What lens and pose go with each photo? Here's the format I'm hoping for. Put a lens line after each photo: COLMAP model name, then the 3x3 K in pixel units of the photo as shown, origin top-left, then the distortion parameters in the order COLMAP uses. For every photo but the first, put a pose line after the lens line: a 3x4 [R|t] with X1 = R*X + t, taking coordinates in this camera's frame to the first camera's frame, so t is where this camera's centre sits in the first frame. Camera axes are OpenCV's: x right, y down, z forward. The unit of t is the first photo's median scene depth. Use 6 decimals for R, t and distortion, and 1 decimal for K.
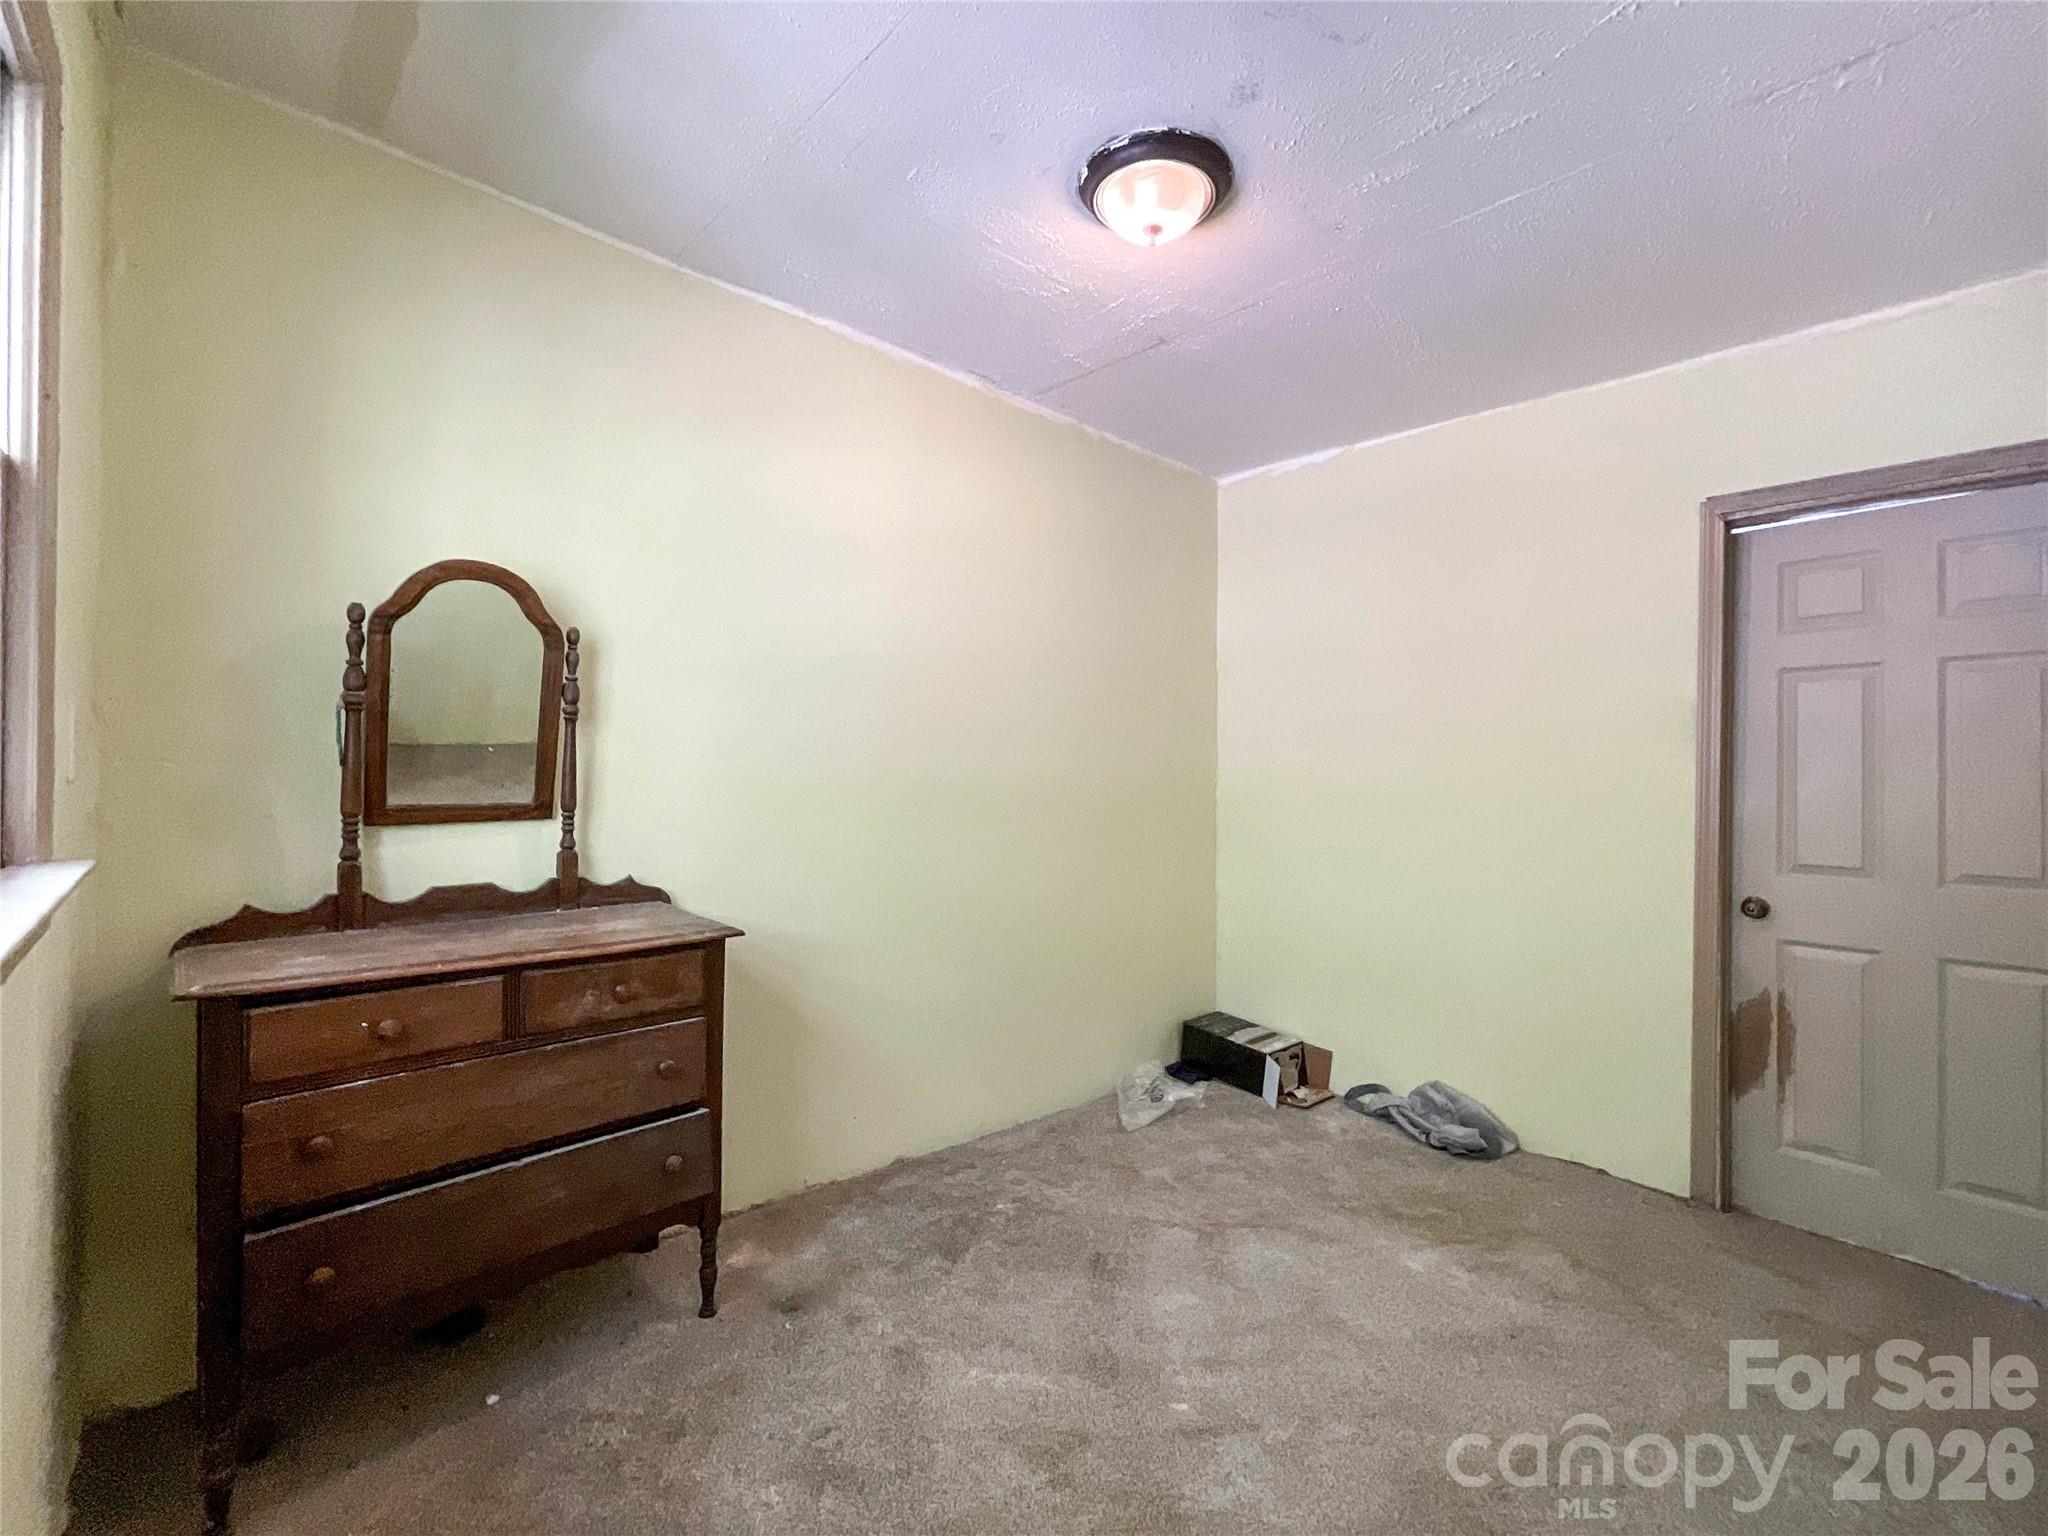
lens RADIAL K [[863.4, 0, 1024.0], [0, 863.4, 768.0], [0, 0, 1]] dist [-0.000327, 0.000045]
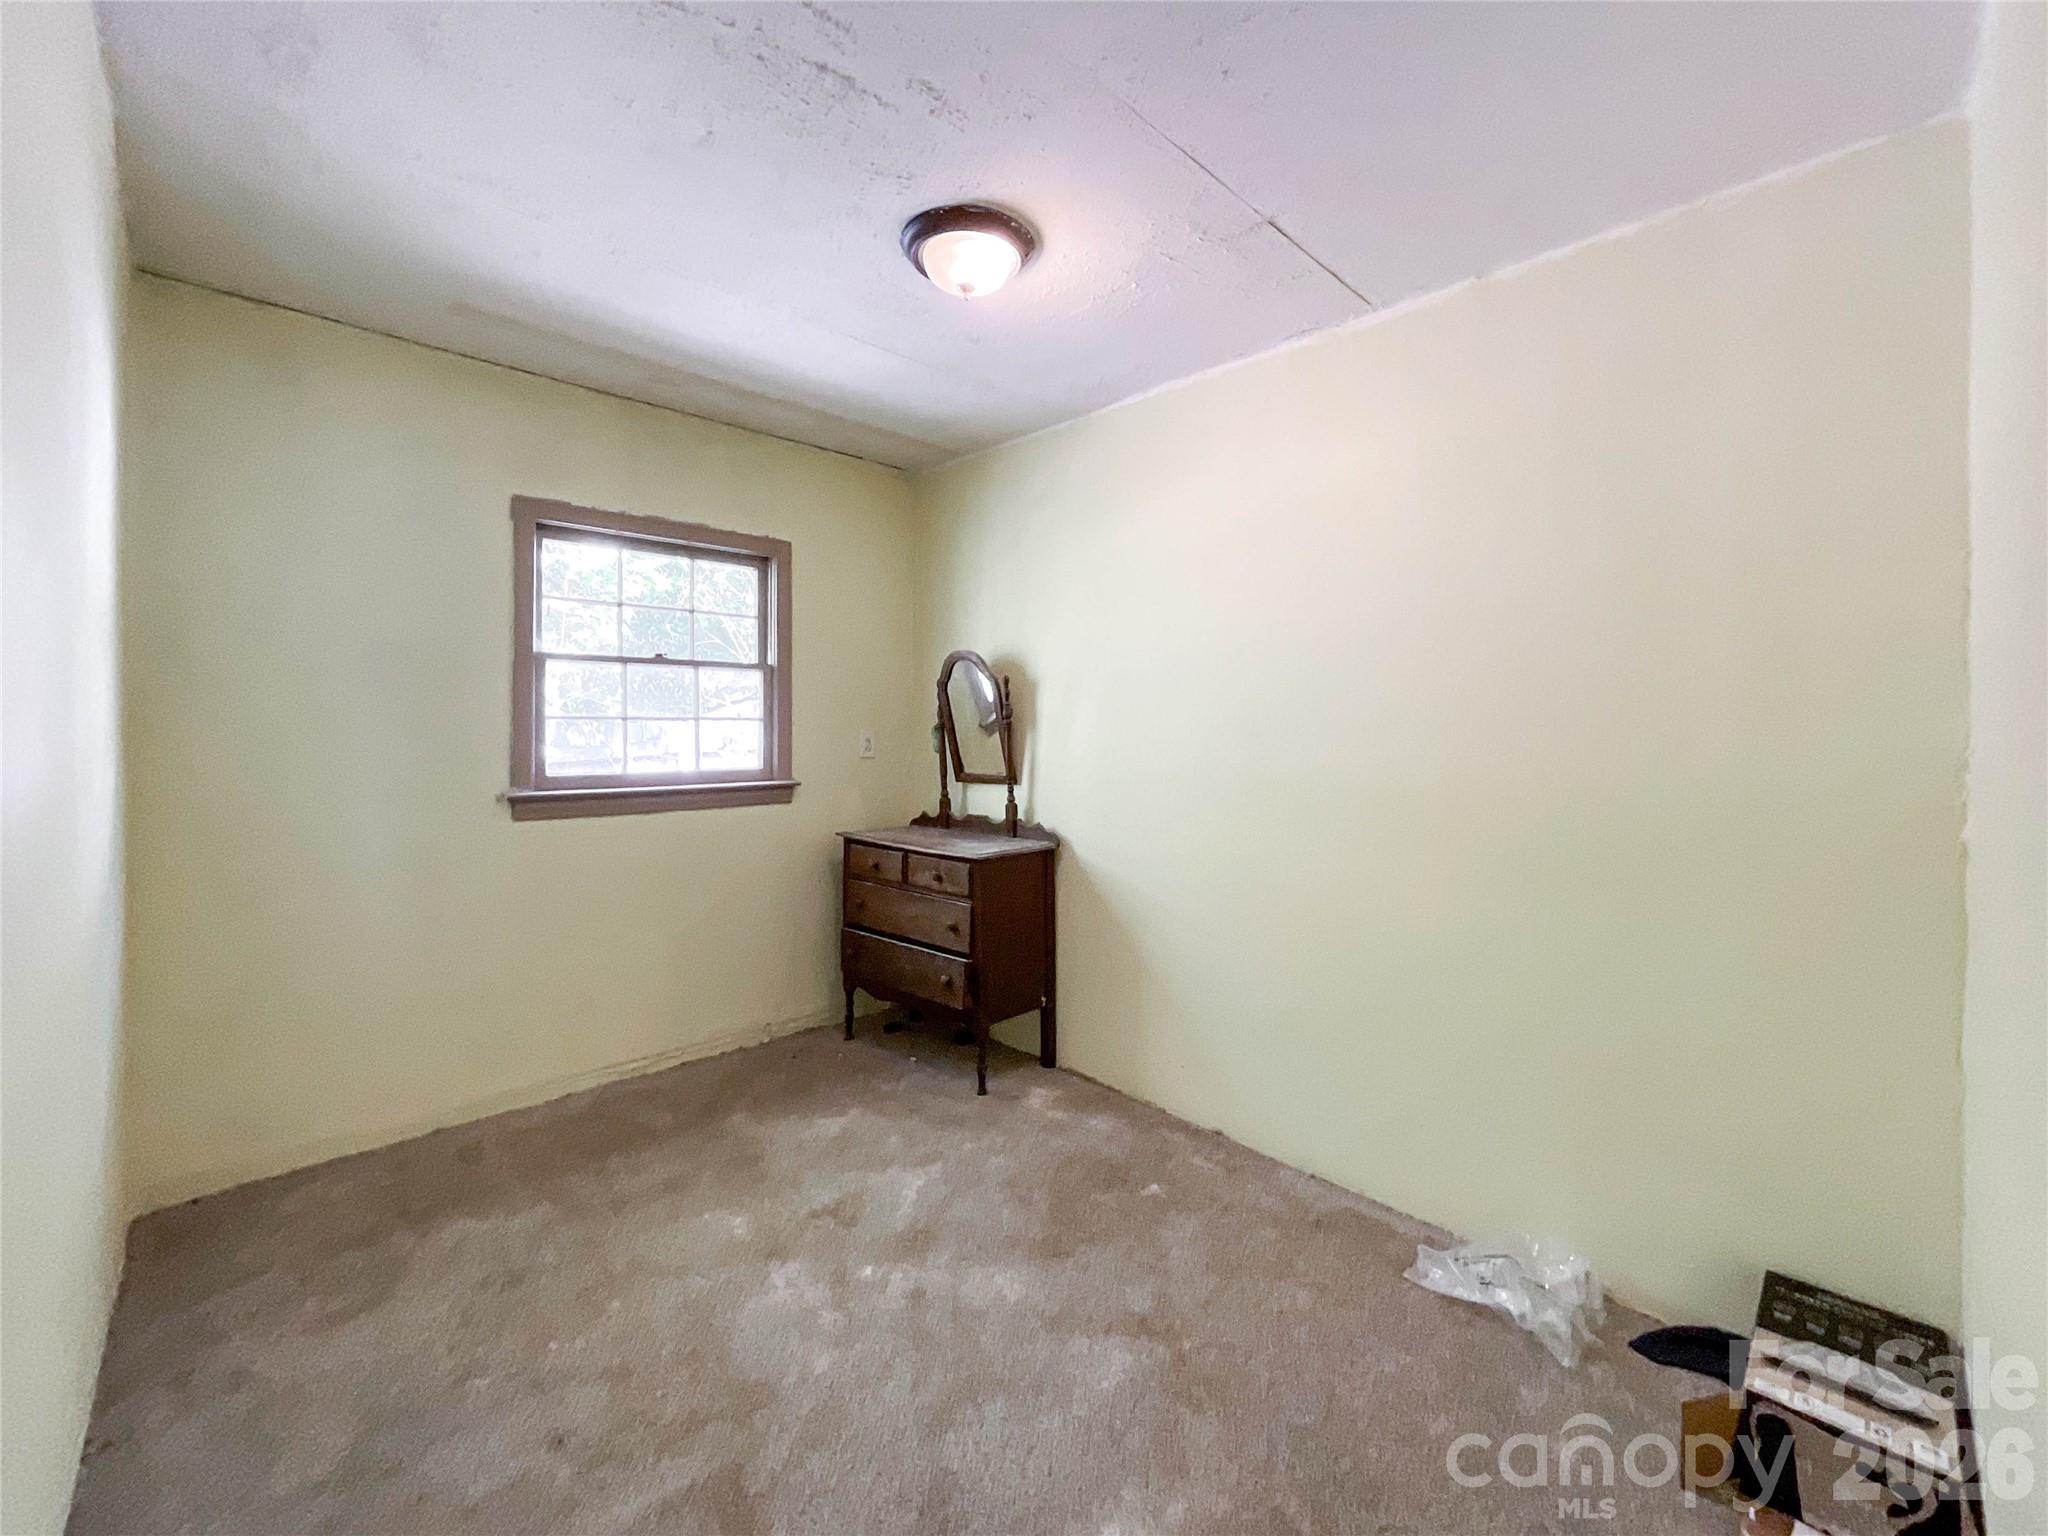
lens RADIAL K [[848.8, 0, 1029.9], [0, 848.8, 754.9], [0, 0, 1]] dist [-0.001481, 0.000017]
pose [[0.026453, -0.001850, -0.999648, 1.260087], [-0.003945, 0.999990, -0.001955, 0.004742], [0.999642, 0.003995, 0.026446, 1.078321]]
